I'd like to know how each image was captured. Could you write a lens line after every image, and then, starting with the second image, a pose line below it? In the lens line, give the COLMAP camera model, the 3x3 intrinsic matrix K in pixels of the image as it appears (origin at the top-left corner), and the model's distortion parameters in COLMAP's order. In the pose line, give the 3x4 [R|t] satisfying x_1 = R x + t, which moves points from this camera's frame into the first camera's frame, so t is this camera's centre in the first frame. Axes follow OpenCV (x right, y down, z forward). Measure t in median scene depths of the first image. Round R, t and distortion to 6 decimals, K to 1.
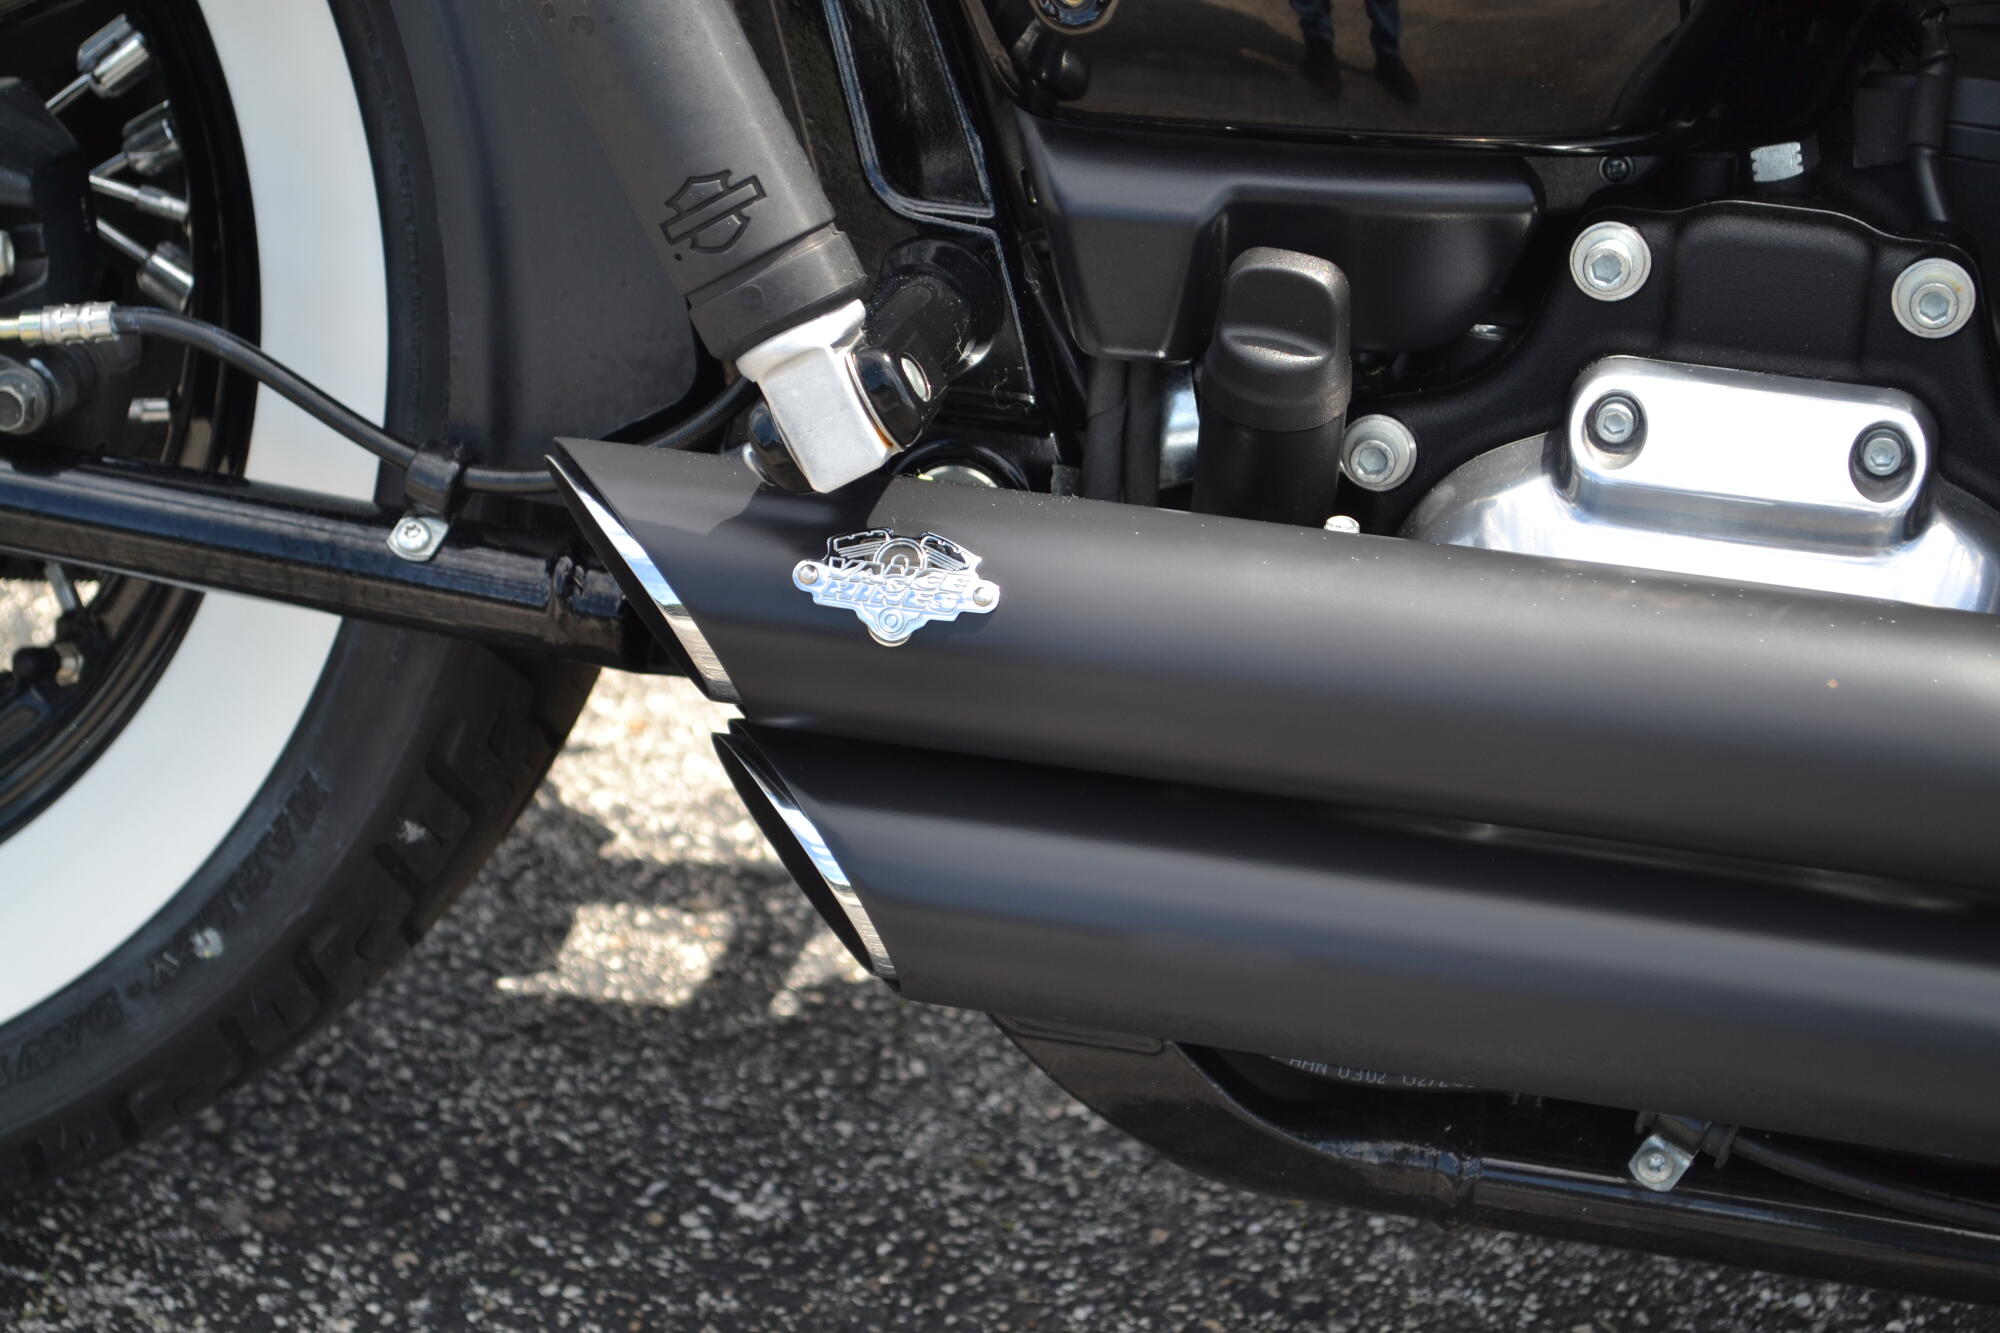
lens RADIAL K [[4592.7, 0, 999.4], [0, 4592.7, 664.6], [0, 0, 1]] dist [0.008068, 0.299246]
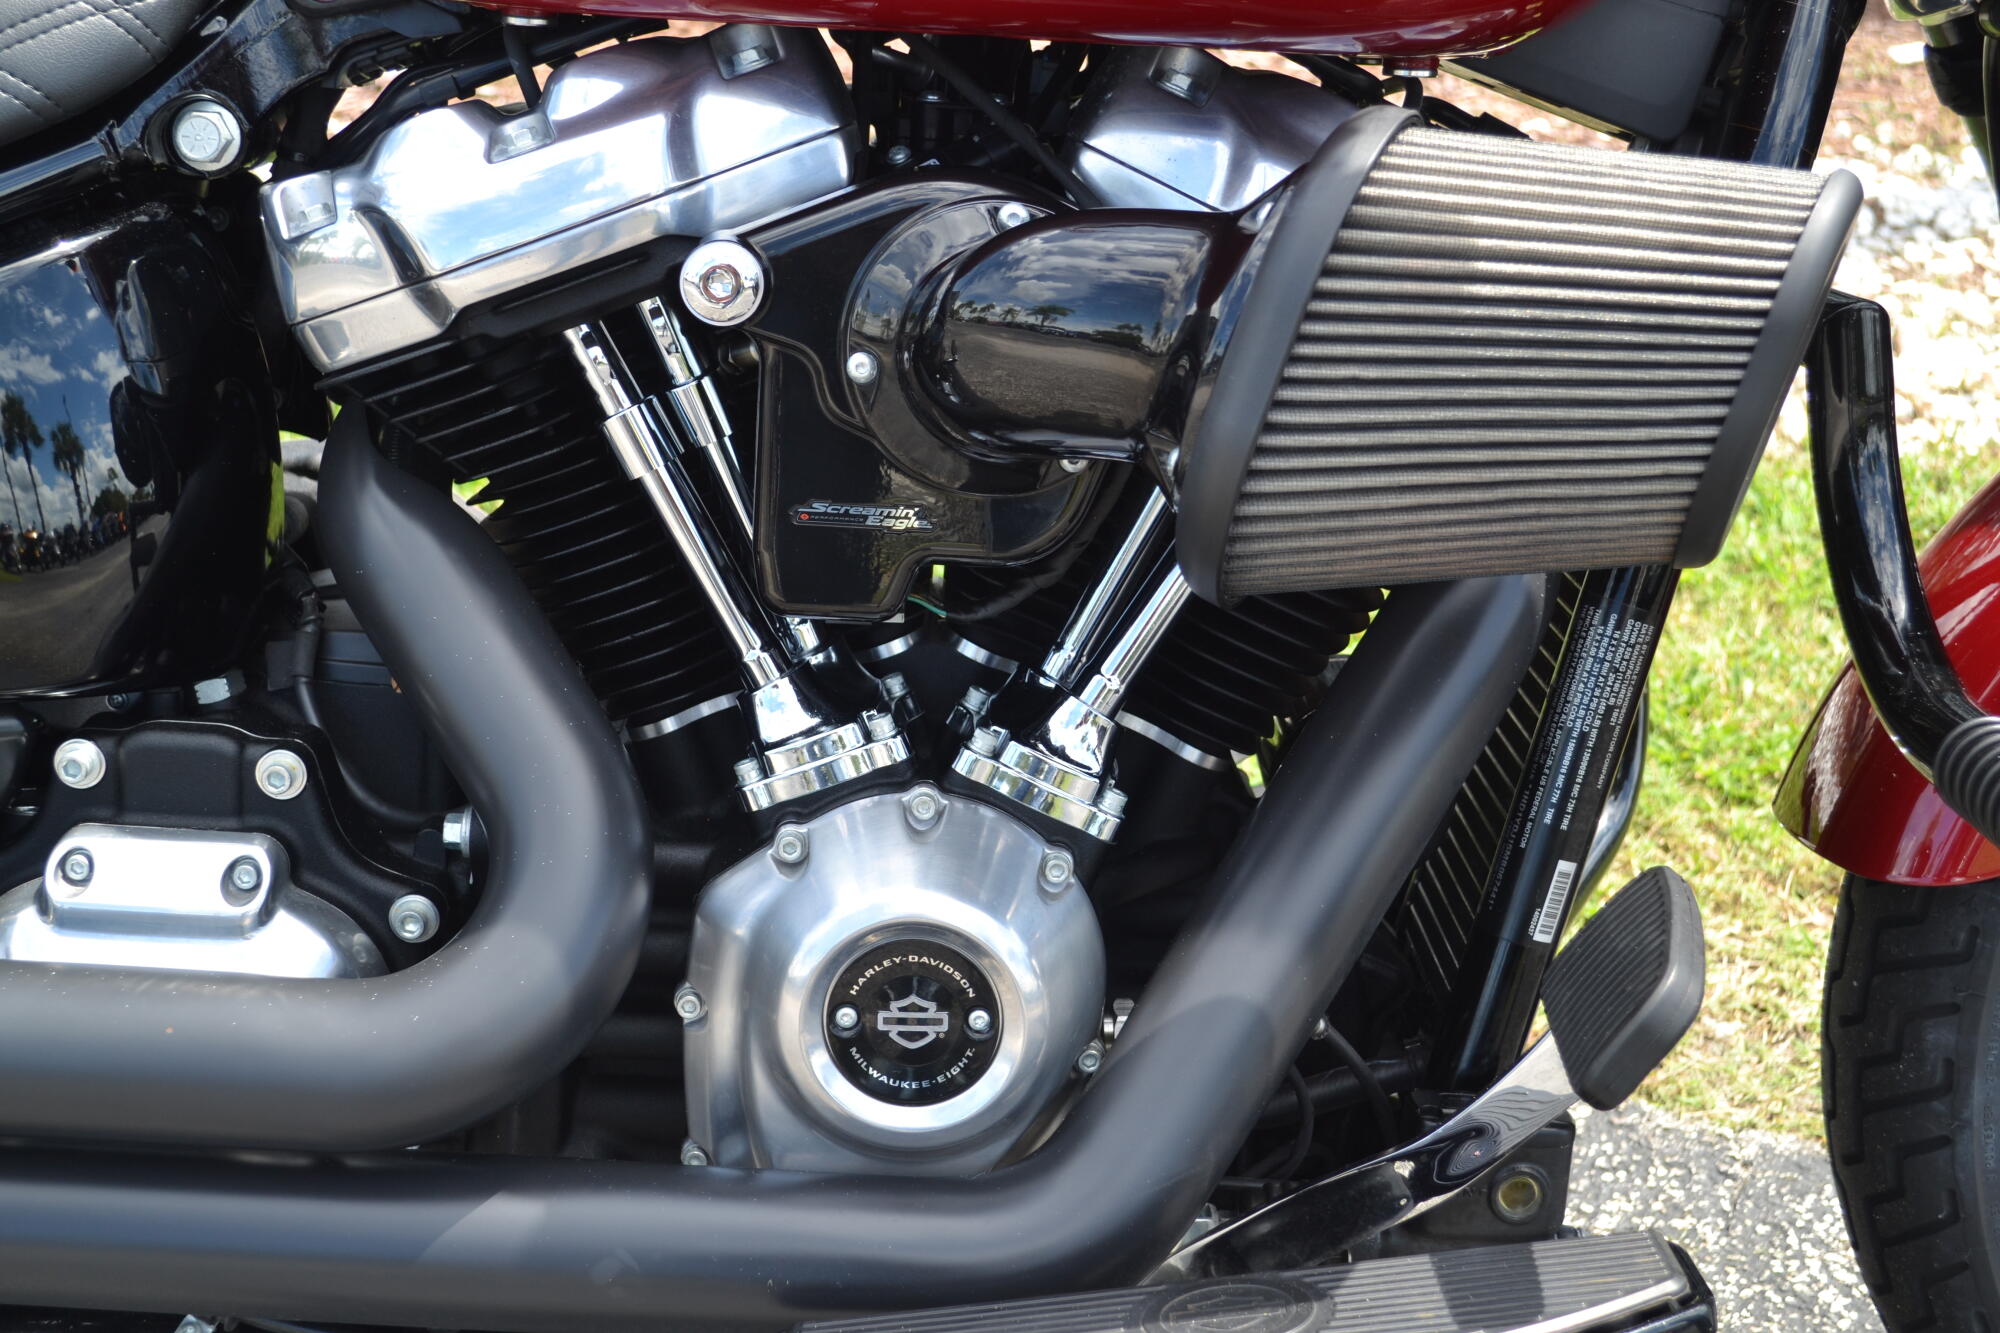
lens RADIAL K [[2867.4, 0, 1002.6], [0, 2867.4, 668.8], [0, 0, 1]] dist [-0.025817, 0.003951]
pose [[0.979102, -0.060663, 0.194110, 0.249374], [0.077484, 0.993757, -0.080266, -0.016558], [-0.188029, 0.093629, 0.977690, -0.021545]]
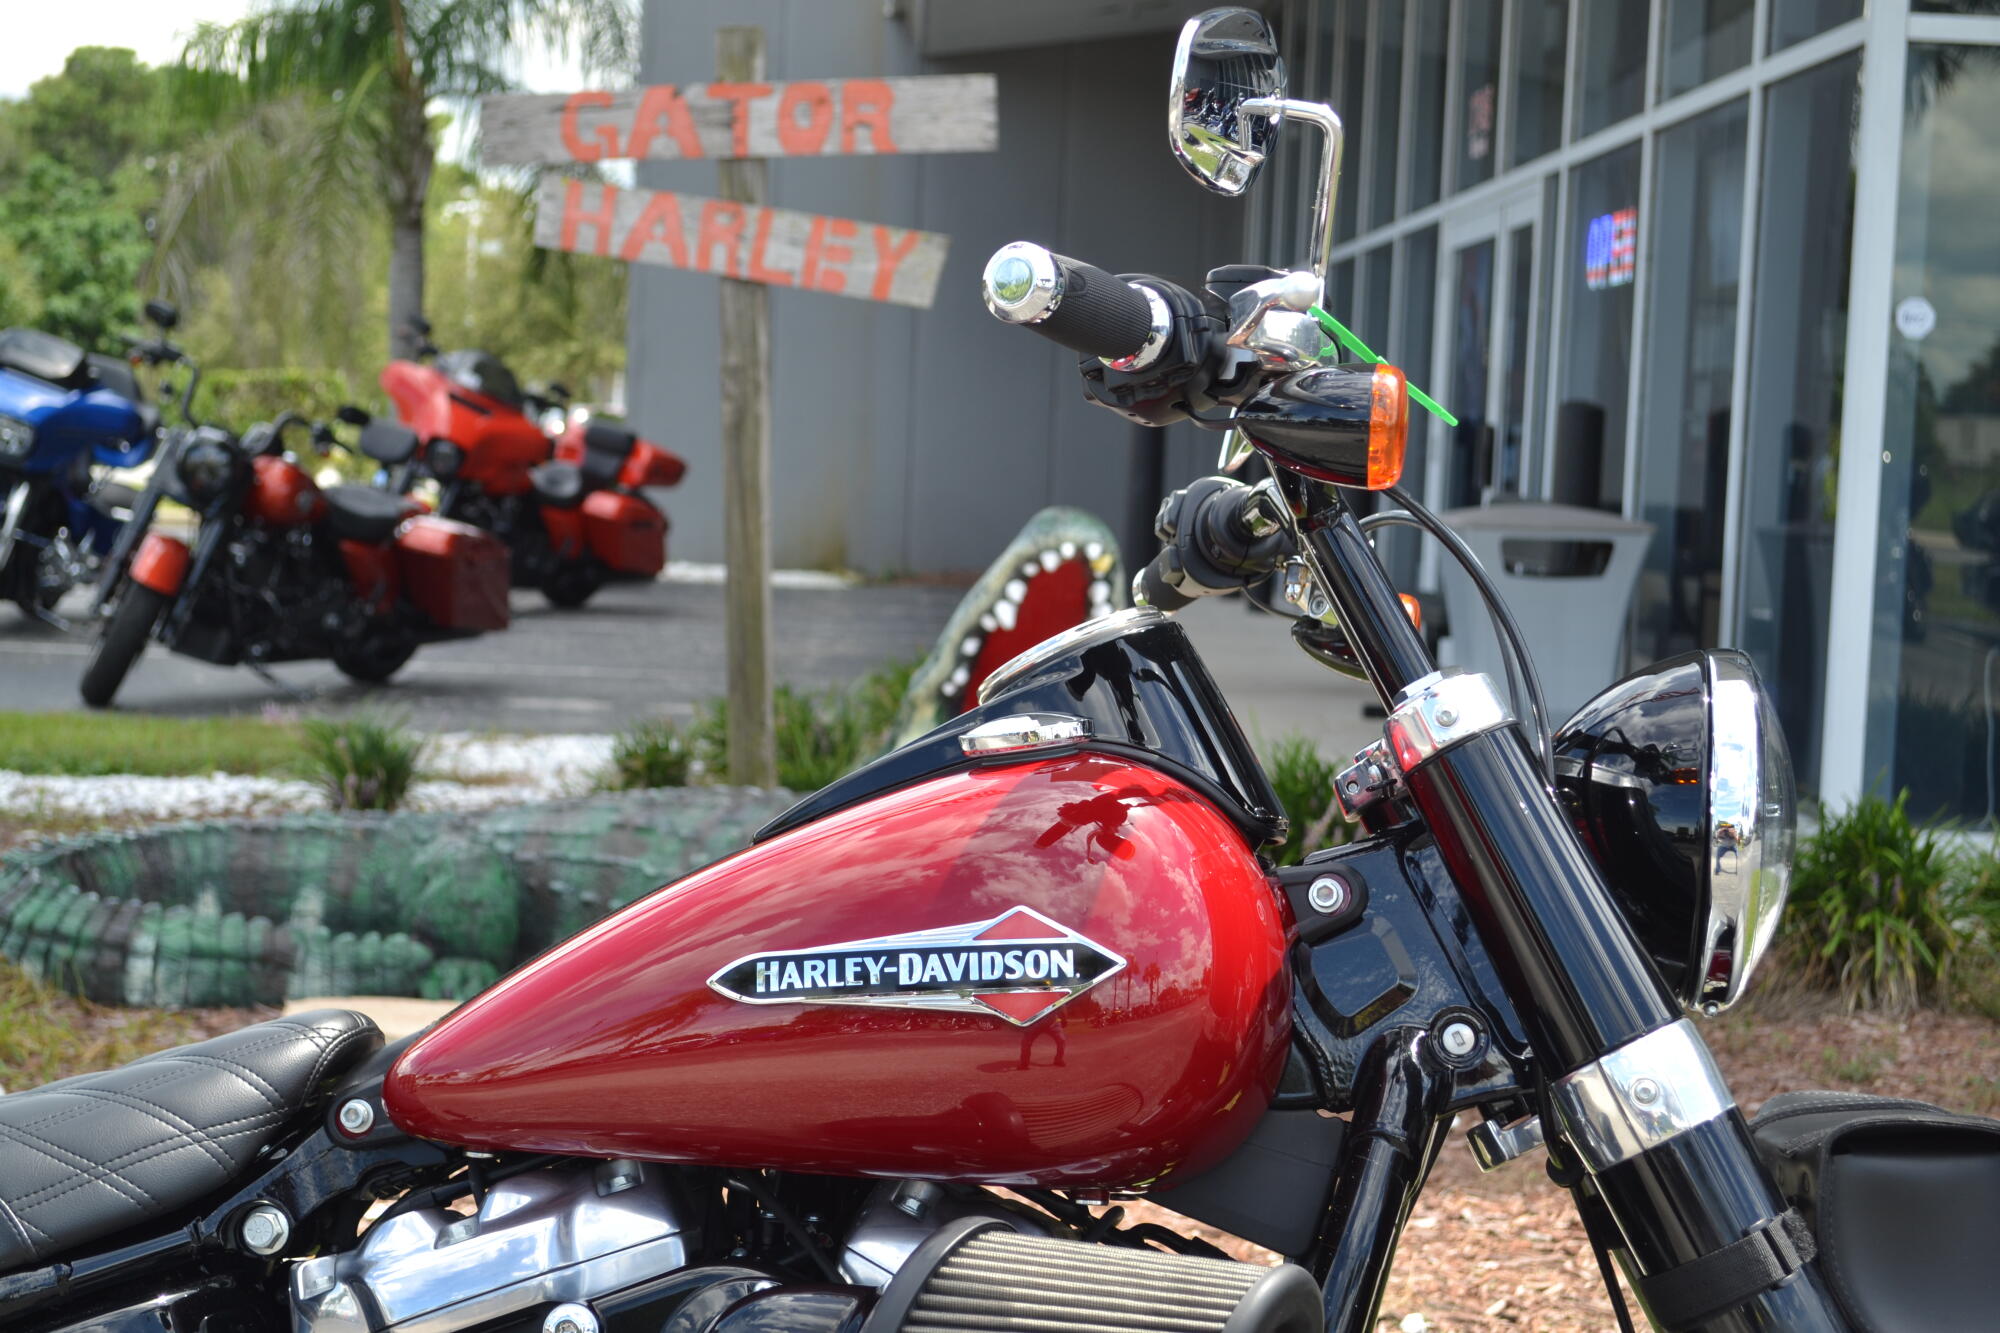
lens RADIAL K [[3451.1, 0, 1000.0], [0, 3451.1, 666.5], [0, 0, 1]] dist [-0.002710, 0.093639]
pose [[0.998582, 0.010267, 0.052227, 0.454503], [0.014103, 0.895114, -0.445613, 0.218208], [-0.051324, 0.445718, 0.893701, -0.695905]]
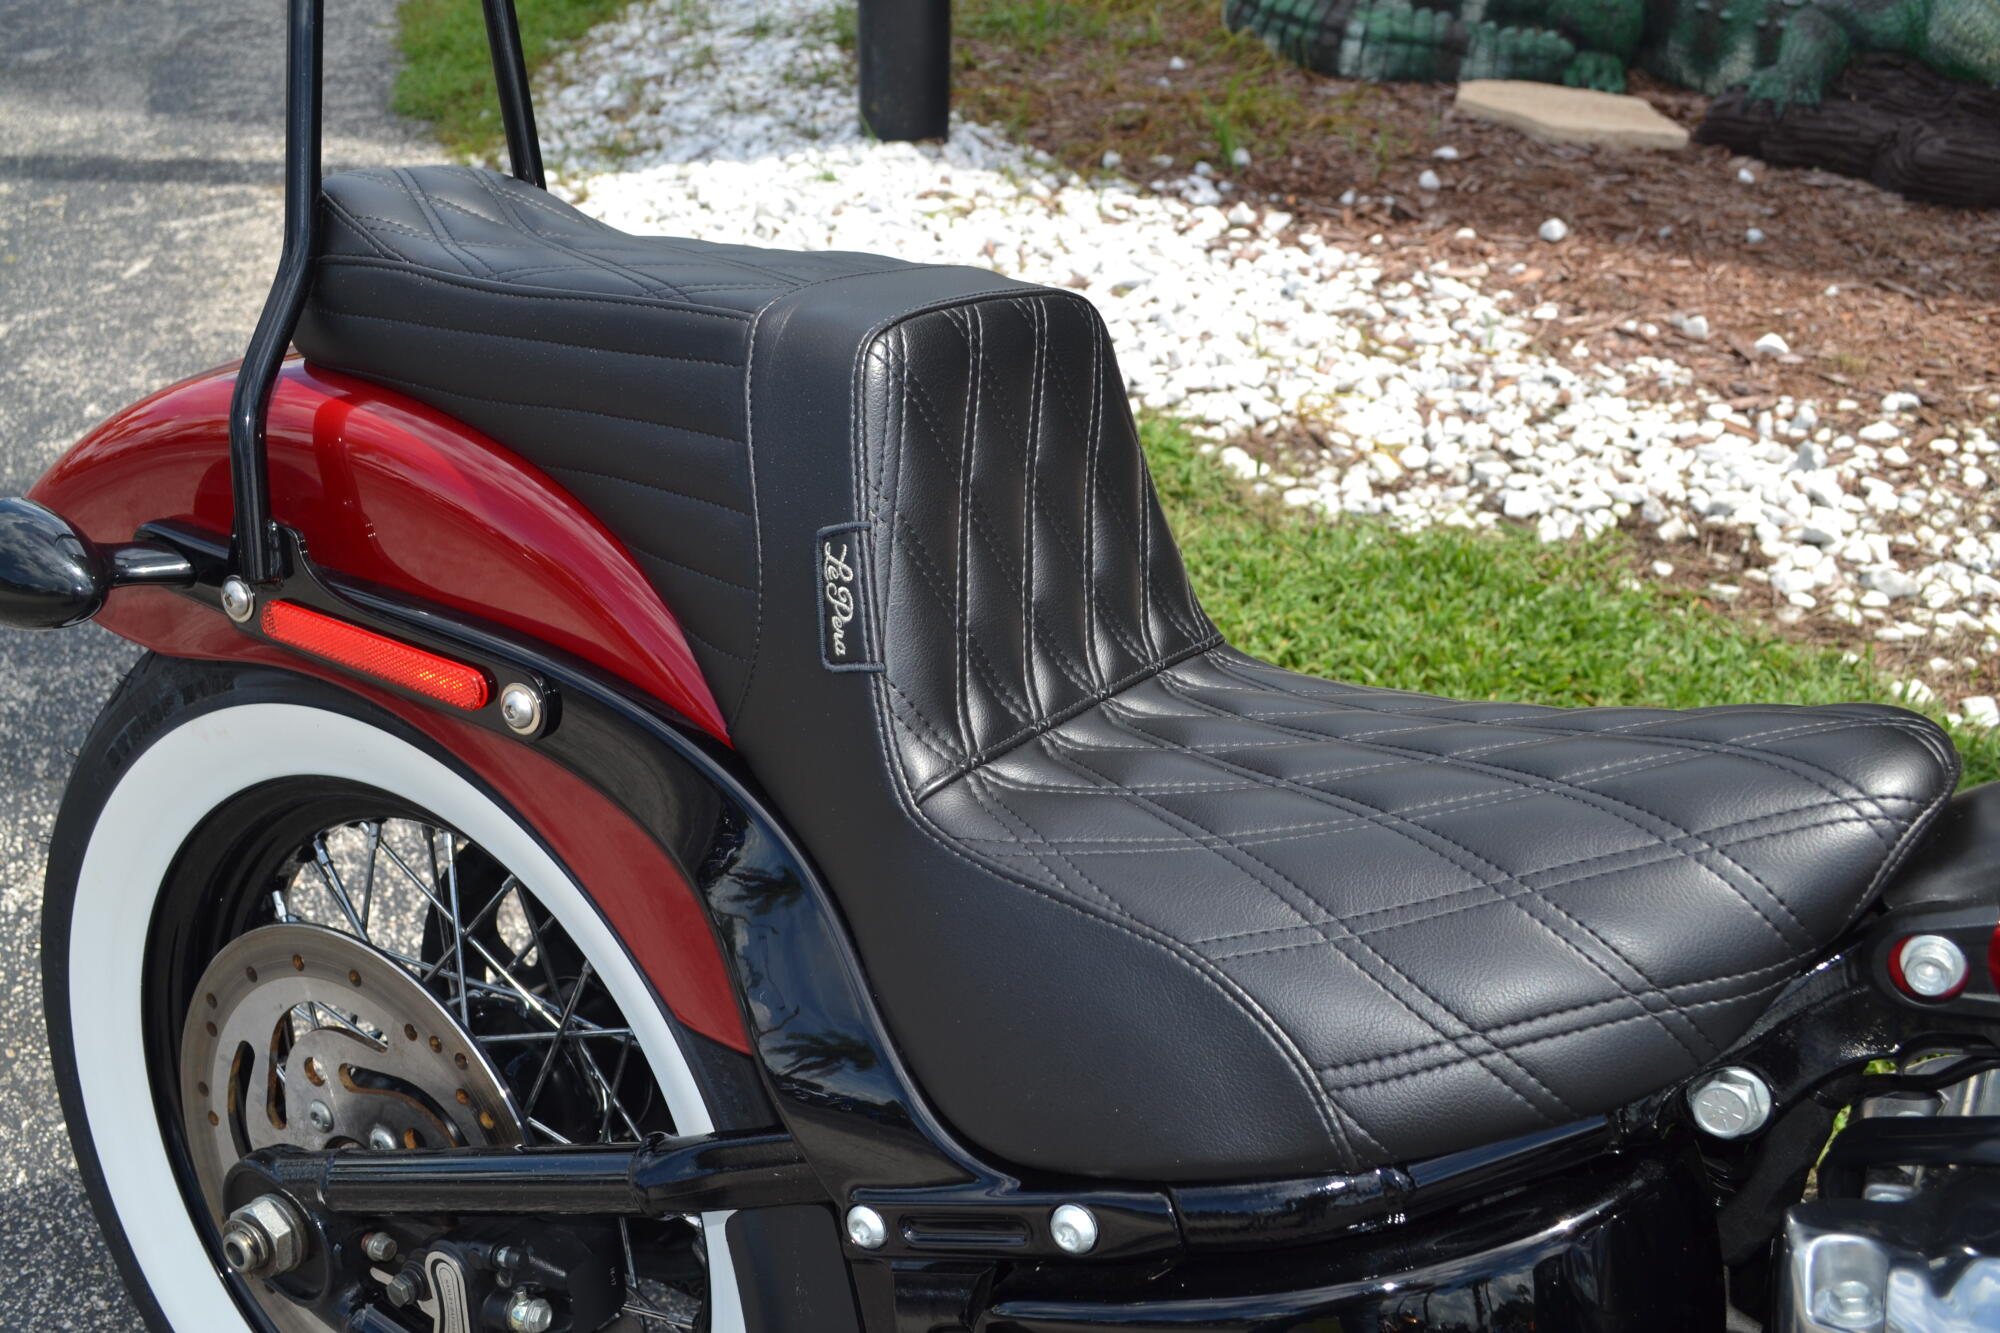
lens RADIAL K [[1955.1, 0, 957.6], [0, 1955.1, 669.9], [0, 0, 1]] dist [-0.078390, 0.018460]
pose [[0.934521, 0.162030, -0.316887, 0.129241], [-0.167251, 0.985855, 0.010850, -0.394261], [0.314163, 0.042860, 0.948401, 0.369514]]
